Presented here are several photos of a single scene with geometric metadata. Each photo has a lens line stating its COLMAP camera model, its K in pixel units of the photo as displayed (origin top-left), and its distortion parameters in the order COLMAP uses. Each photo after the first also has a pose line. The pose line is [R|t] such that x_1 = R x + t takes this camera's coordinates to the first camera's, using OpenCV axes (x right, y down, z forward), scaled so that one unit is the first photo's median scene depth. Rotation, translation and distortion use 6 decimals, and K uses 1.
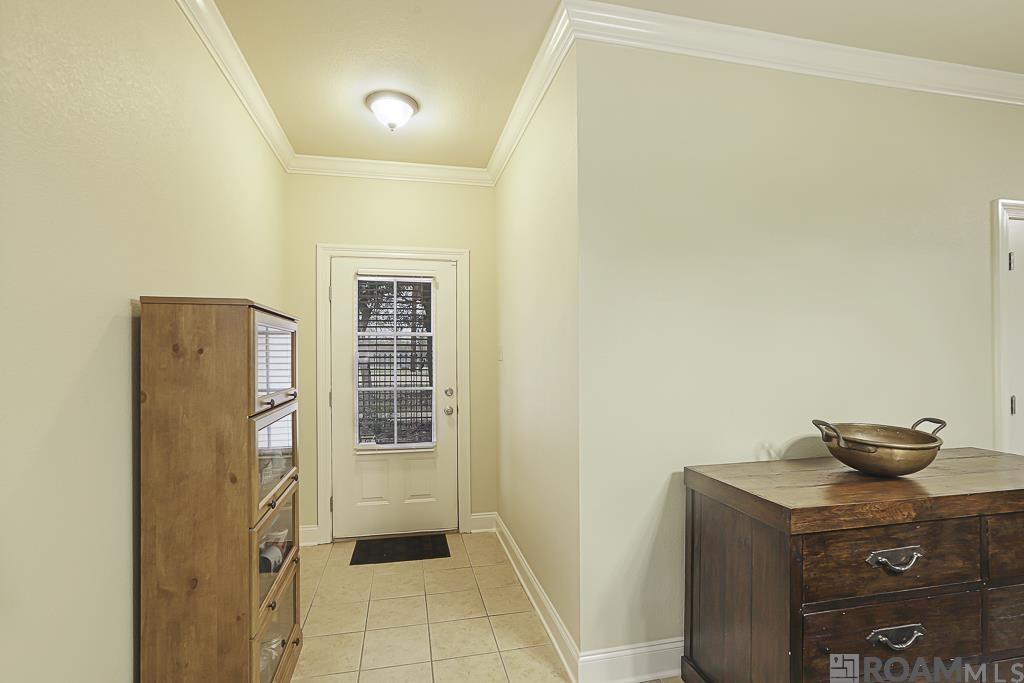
lens RADIAL K [[486.1, 0, 513.4], [0, 486.1, 353.7], [0, 0, 1]] dist [-0.014761, 0.000046]
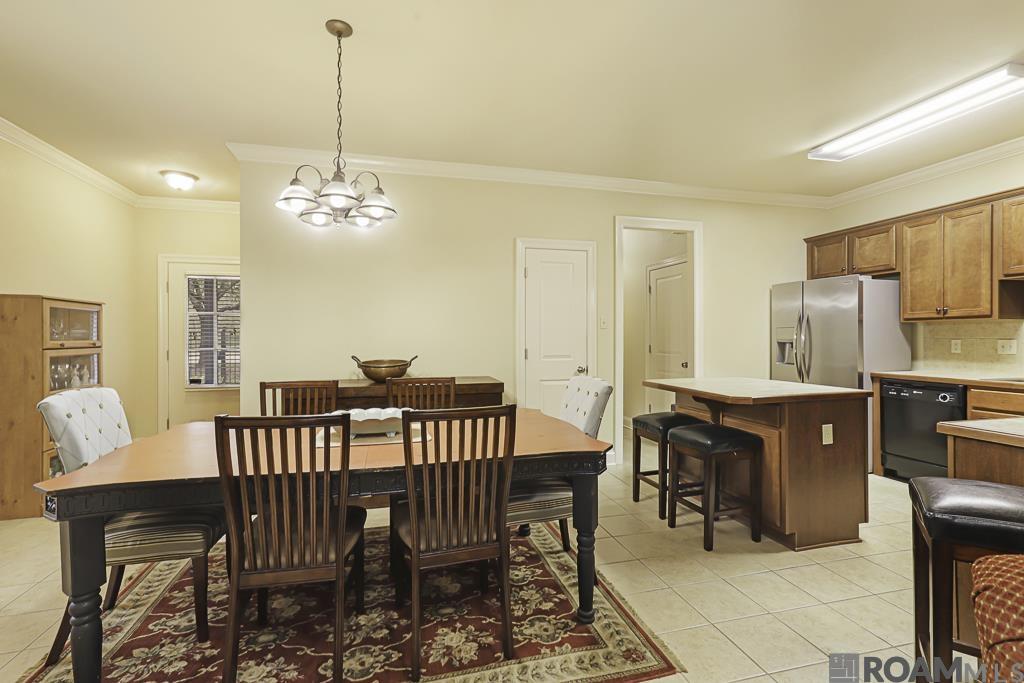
lens RADIAL K [[462.5, 0, 511.7], [0, 462.5, 337.7], [0, 0, 1]] dist [-0.000880, -0.000020]
pose [[0.998709, 0.004681, 0.050583, 1.152569], [-0.004956, 0.999974, 0.005315, 0.045848], [-0.050557, -0.005559, 0.998706, -0.932773]]
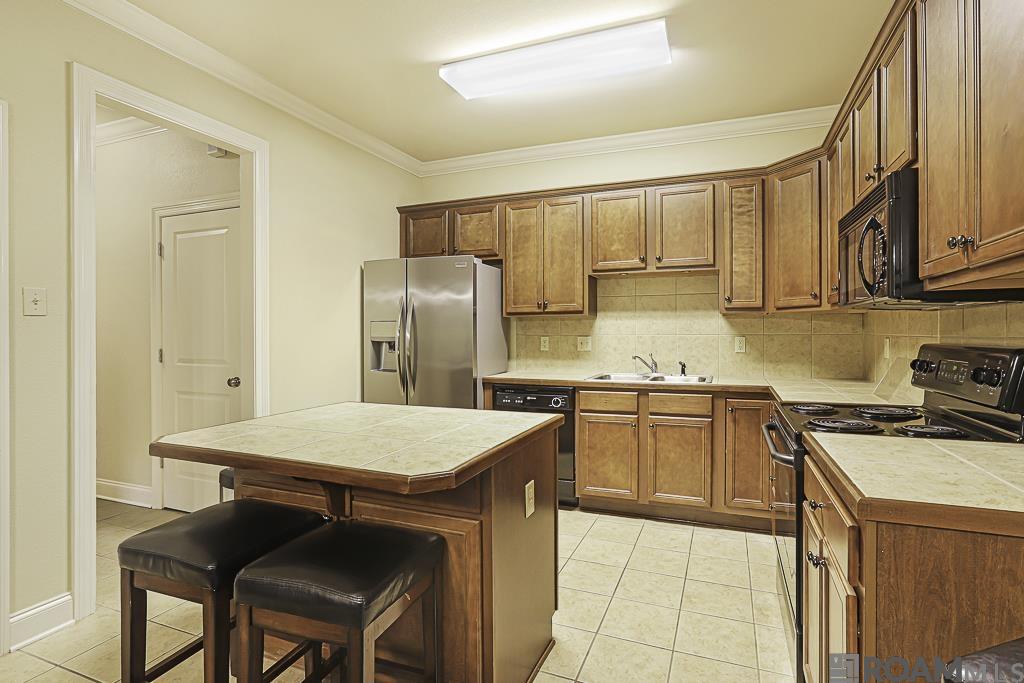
lens RADIAL K [[505.9, 0, 526.6], [0, 505.9, 334.8], [0, 0, 1]] dist [-0.004136, 0.000029]
pose [[0.559349, 0.003410, 0.828925, 1.429501], [-0.004080, 0.999991, -0.001361, 0.051298], [-0.828922, -0.002621, 0.559358, -0.083727]]
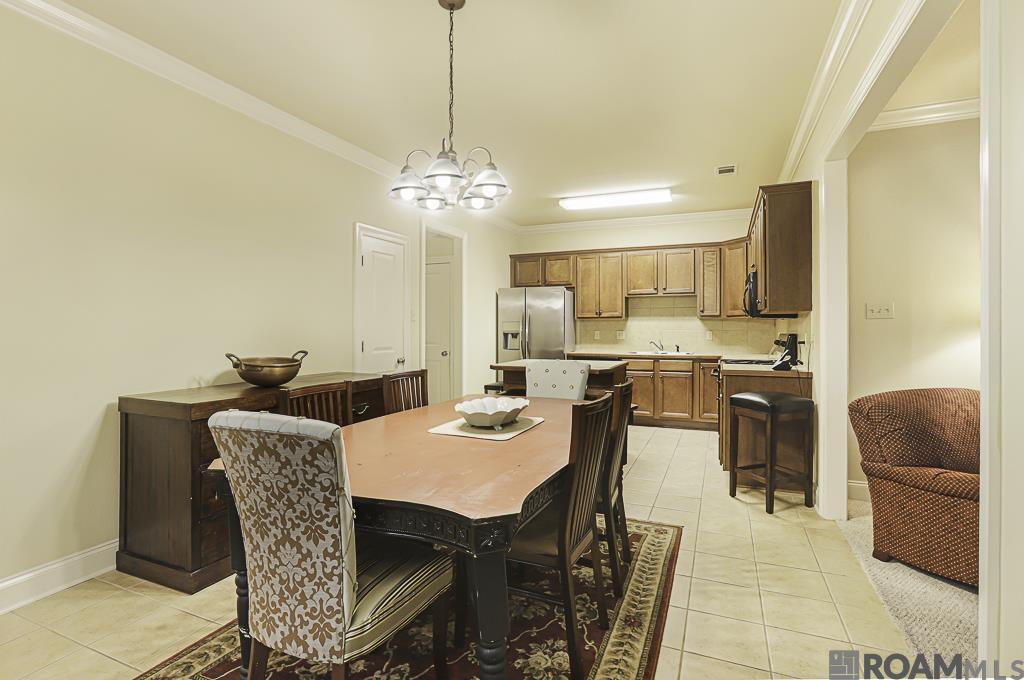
lens RADIAL K [[490.0, 0, 509.0], [0, 490.0, 327.2], [0, 0, 1]] dist [-0.015722, 0.000470]
pose [[0.585311, 0.009791, 0.810750, -0.069254], [-0.007178, 0.999950, -0.006894, 0.059186], [-0.810777, -0.001785, 0.585352, -0.535322]]
